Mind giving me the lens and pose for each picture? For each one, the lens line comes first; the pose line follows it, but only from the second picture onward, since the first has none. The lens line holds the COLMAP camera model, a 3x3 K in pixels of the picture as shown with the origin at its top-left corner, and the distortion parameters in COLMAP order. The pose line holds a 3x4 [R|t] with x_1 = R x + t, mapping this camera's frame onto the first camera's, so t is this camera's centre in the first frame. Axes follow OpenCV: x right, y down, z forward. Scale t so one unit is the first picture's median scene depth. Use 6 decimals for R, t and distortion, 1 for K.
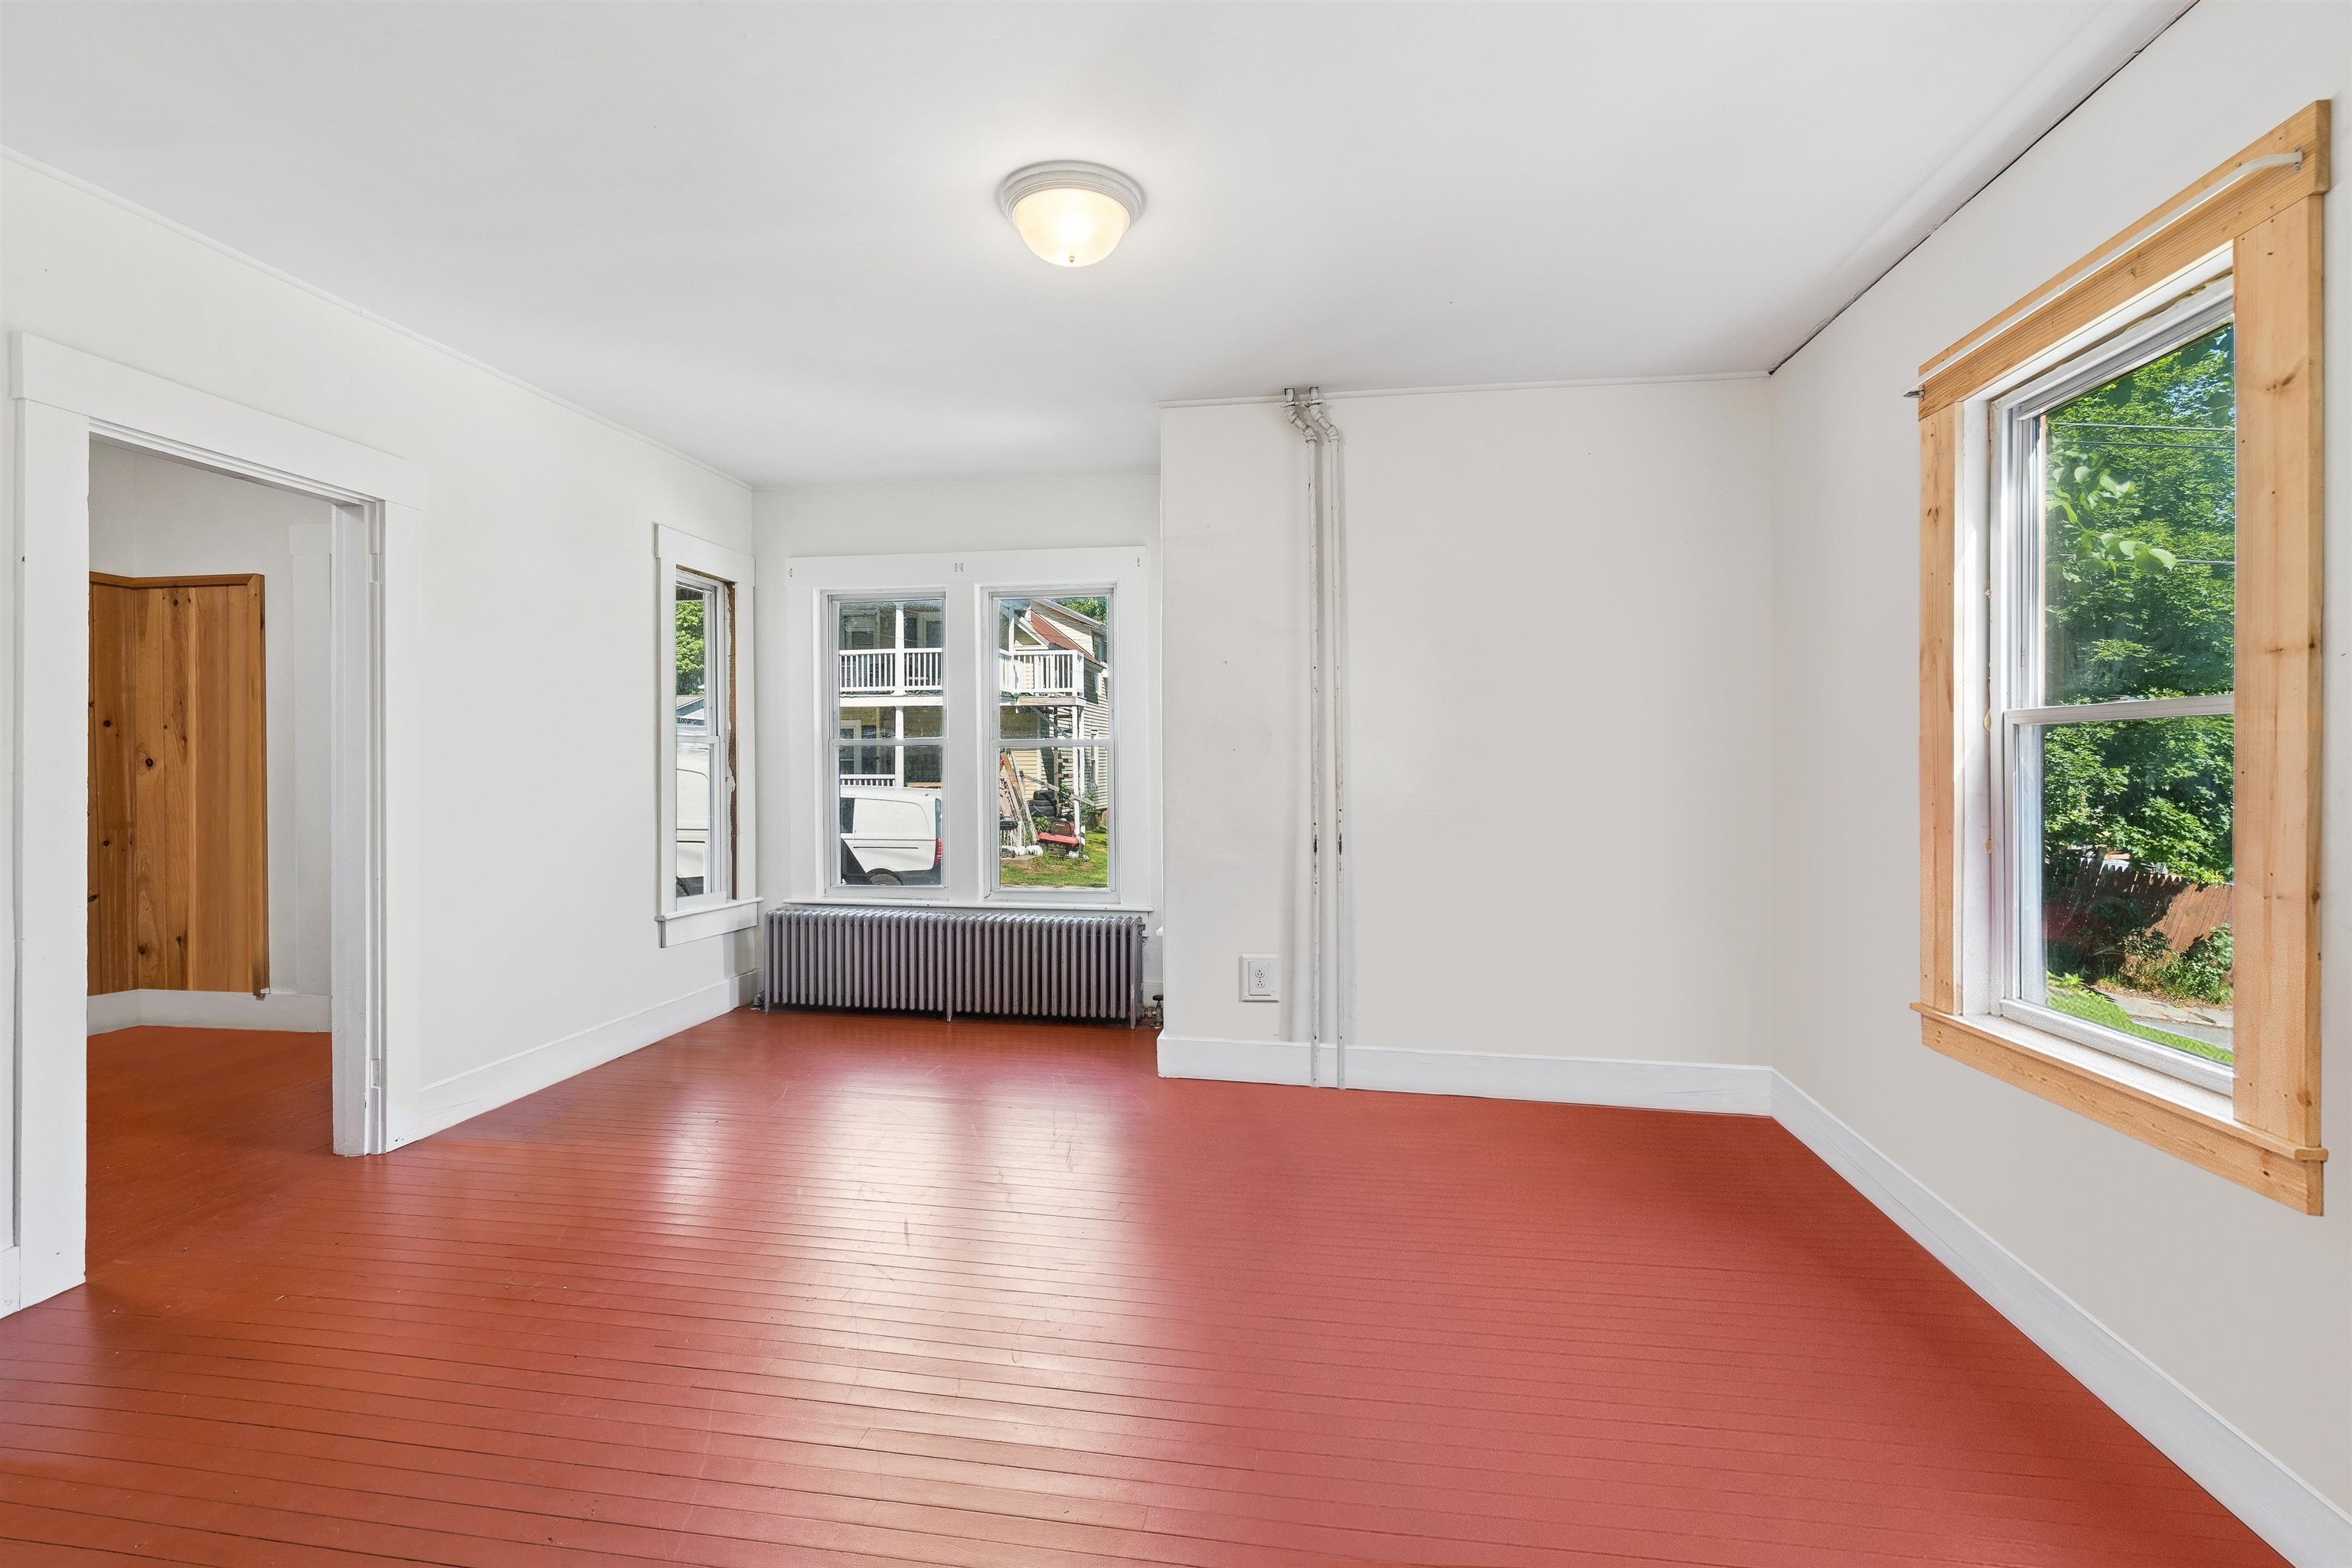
lens RADIAL K [[1066.6, 0, 1150.4], [0, 1066.6, 773.1], [0, 0, 1]] dist [-0.000588, 0.000964]
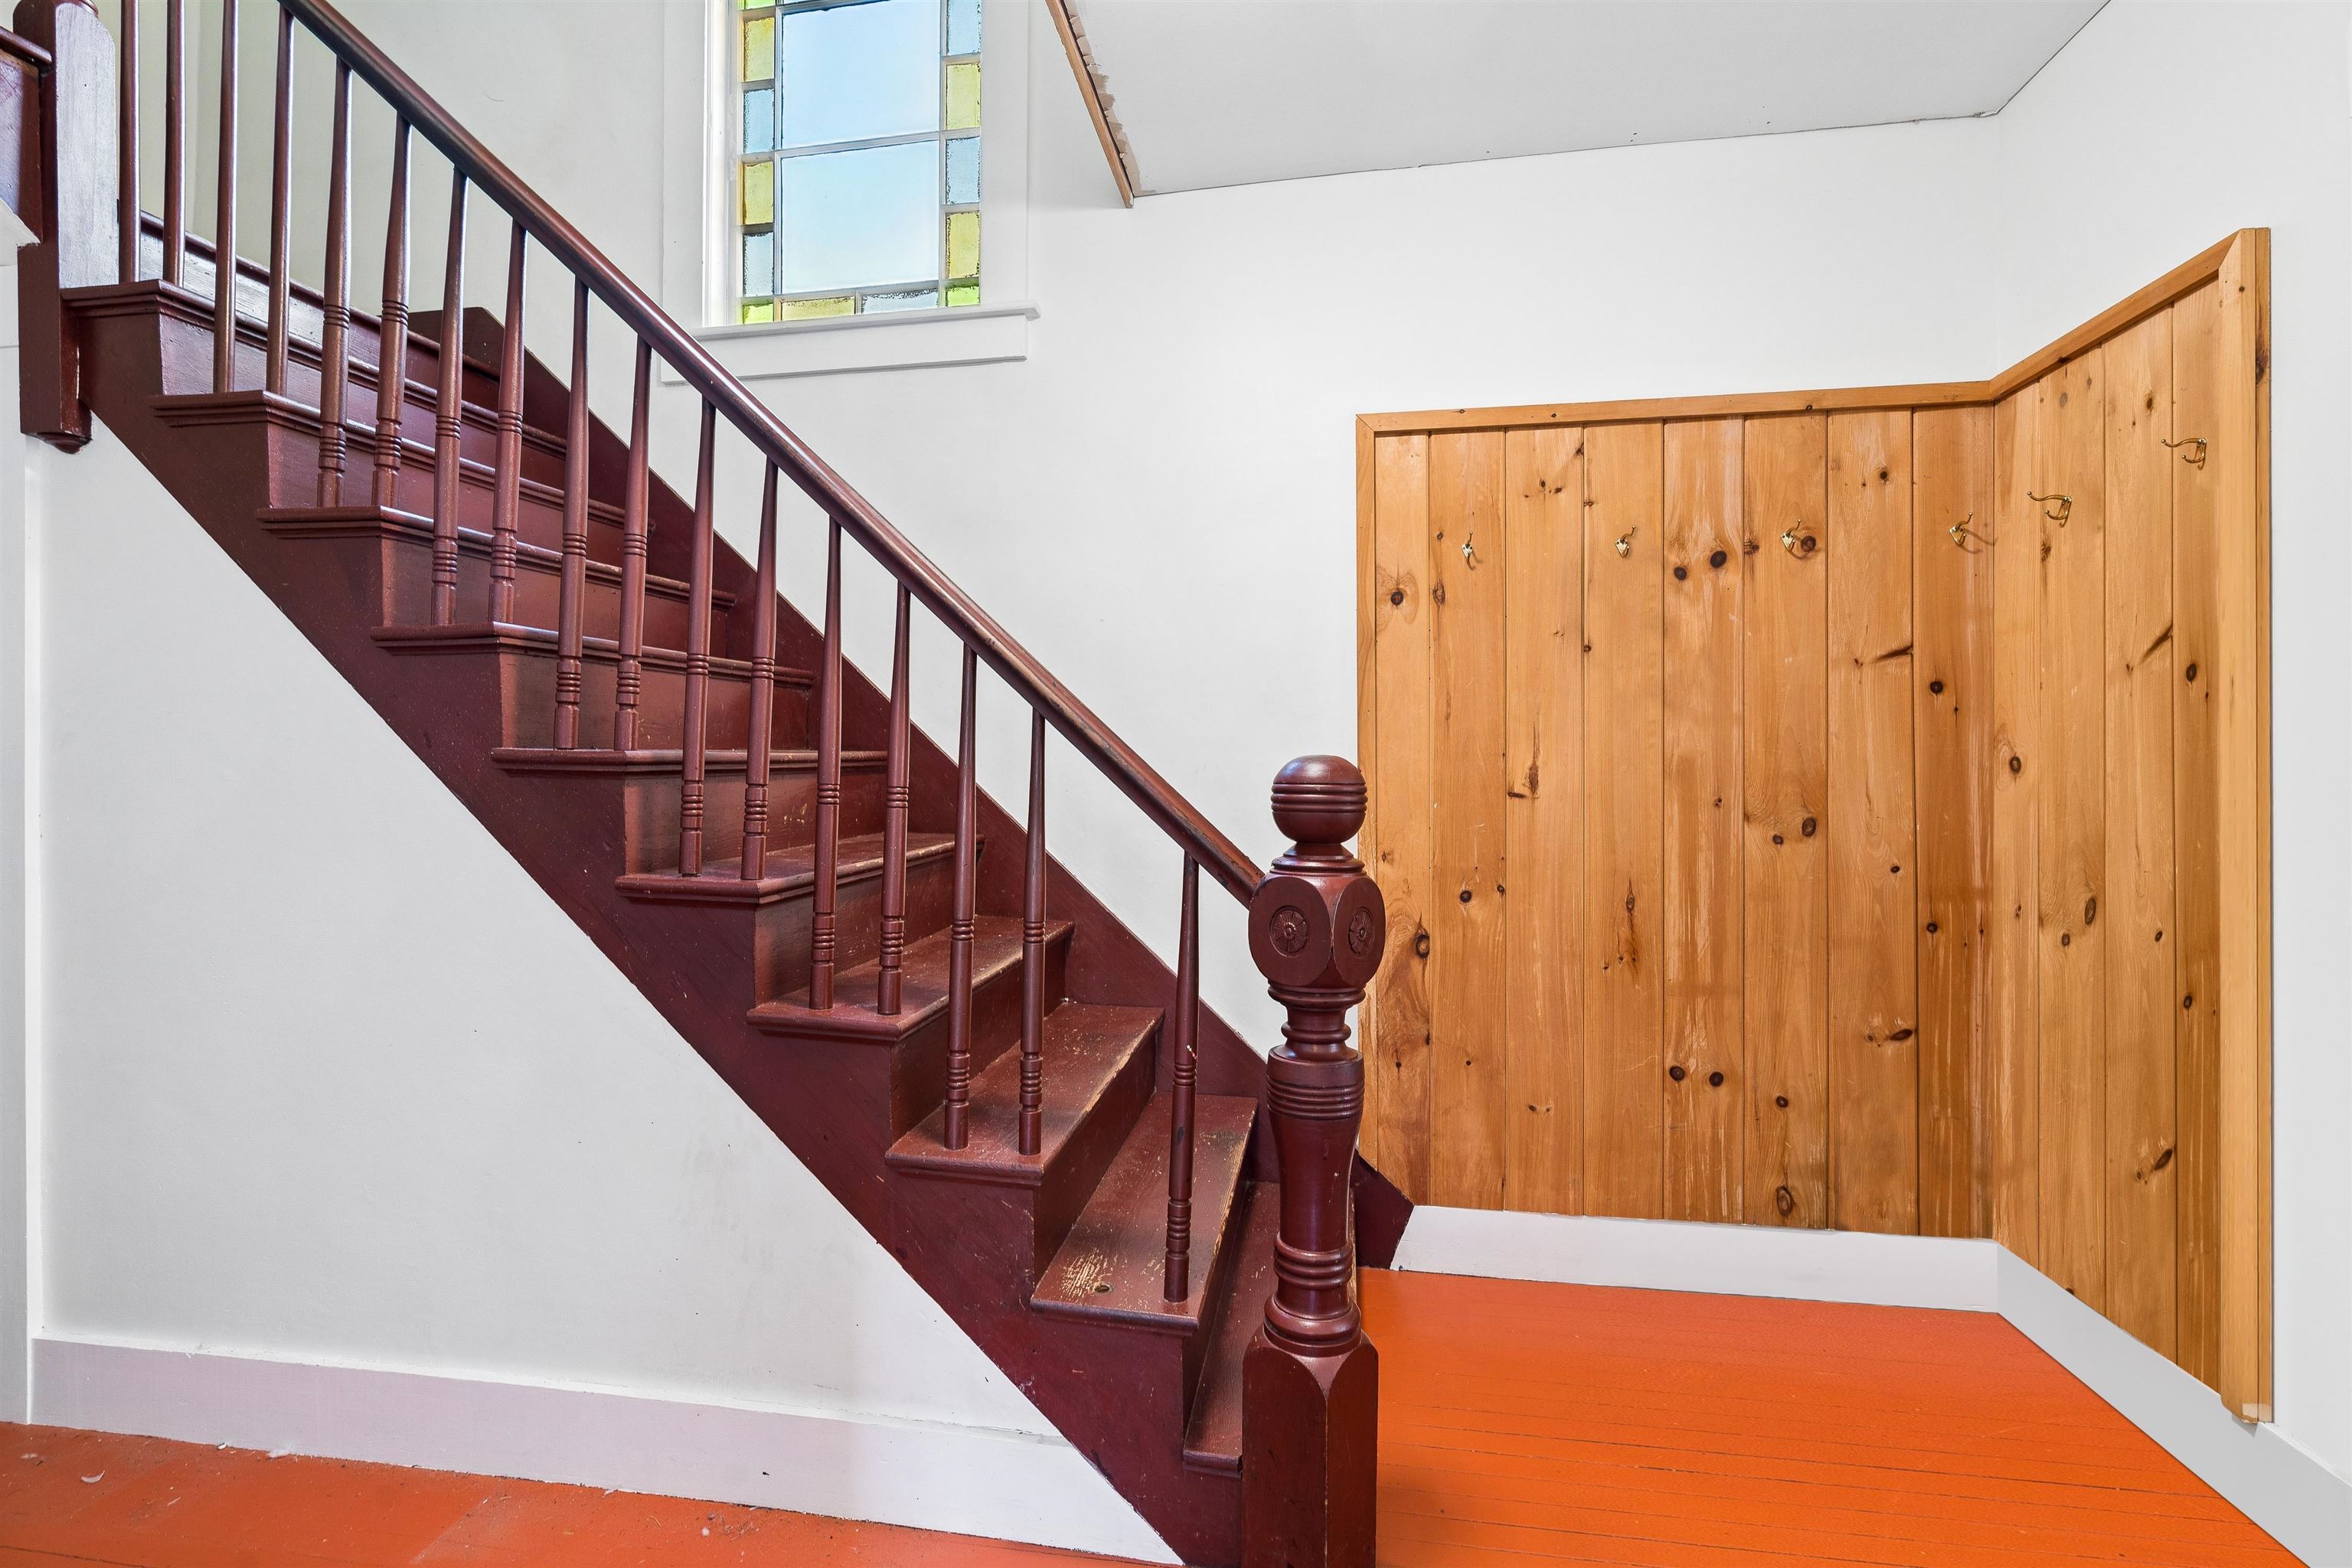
lens RADIAL K [[1066.6, 0, 1153.1], [0, 1066.6, 783.4], [0, 0, 1]] dist [-0.000588, 0.000964]
pose [[-0.012115, 0.009461, -0.999882, -0.469053], [-0.001933, 0.999953, 0.009485, -0.005645], [0.999925, 0.002048, -0.012096, 0.631712]]
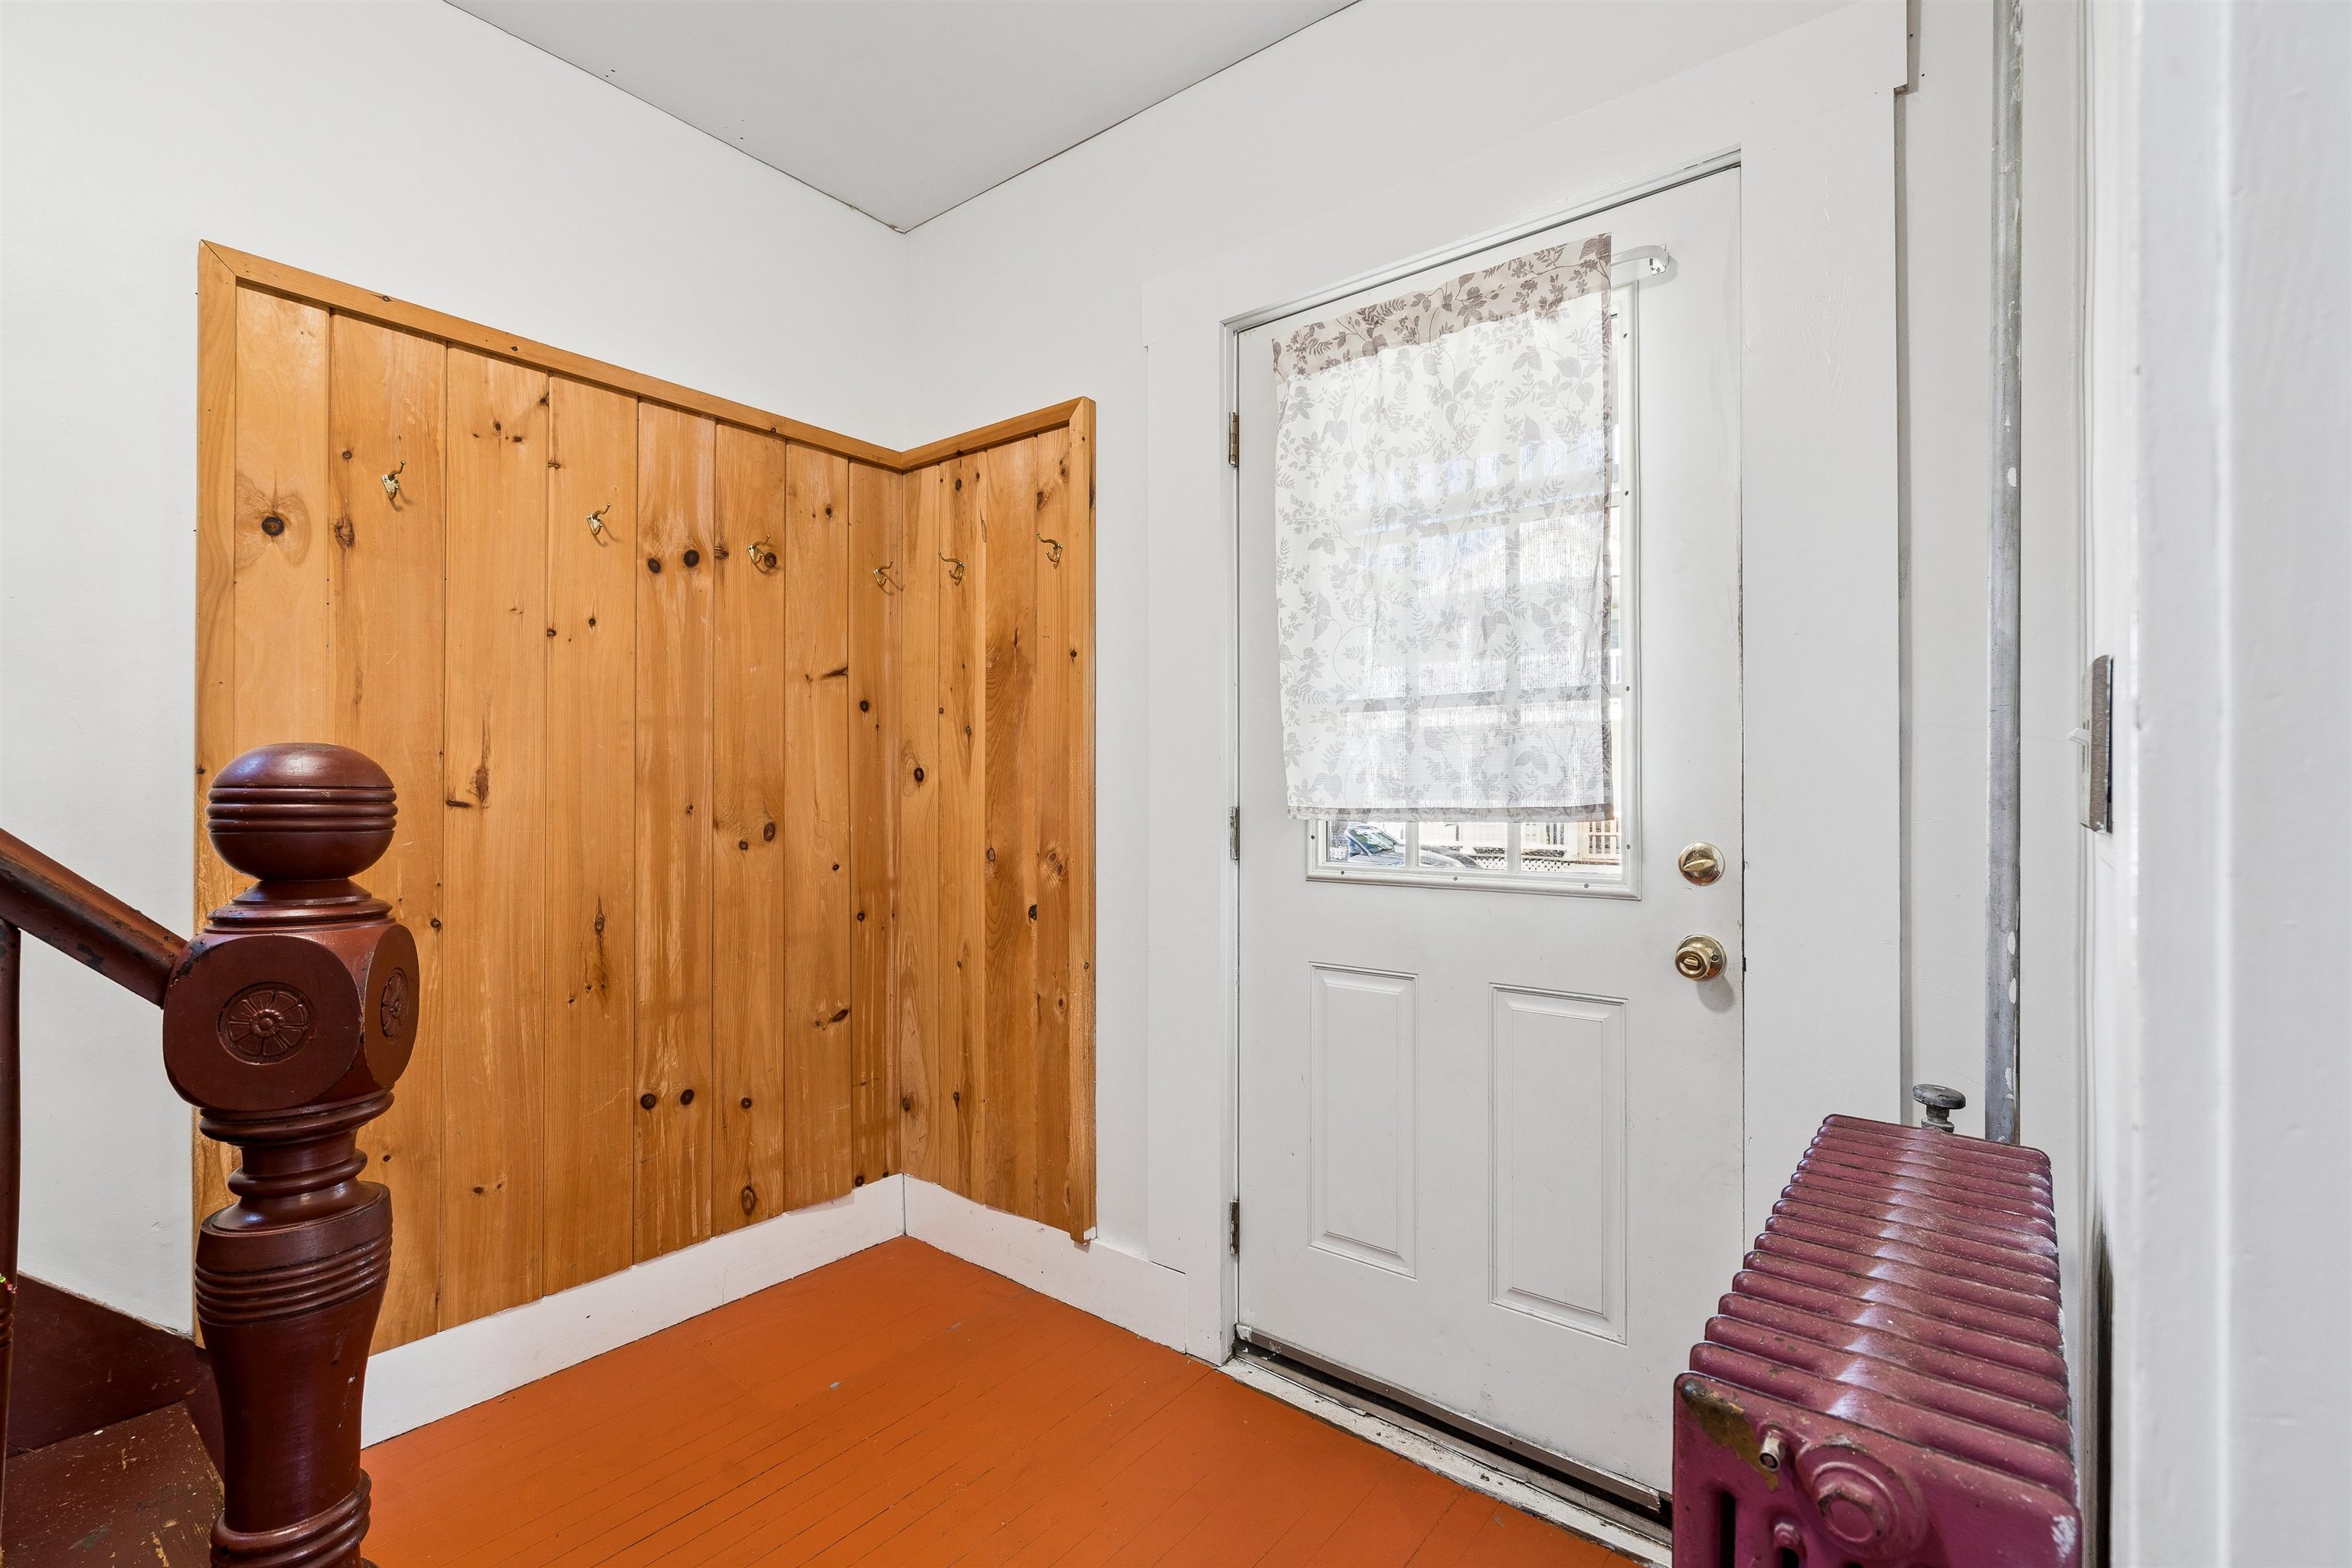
lens RADIAL K [[1066.6, 0, 1164.1], [0, 1066.6, 782.2], [0, 0, 1]] dist [-0.000588, 0.000964]
pose [[0.868489, 0.004465, -0.495689, -0.547803], [-0.008693, 0.999943, -0.006225, -0.003688], [0.495633, 0.009715, 0.868478, 0.576111]]
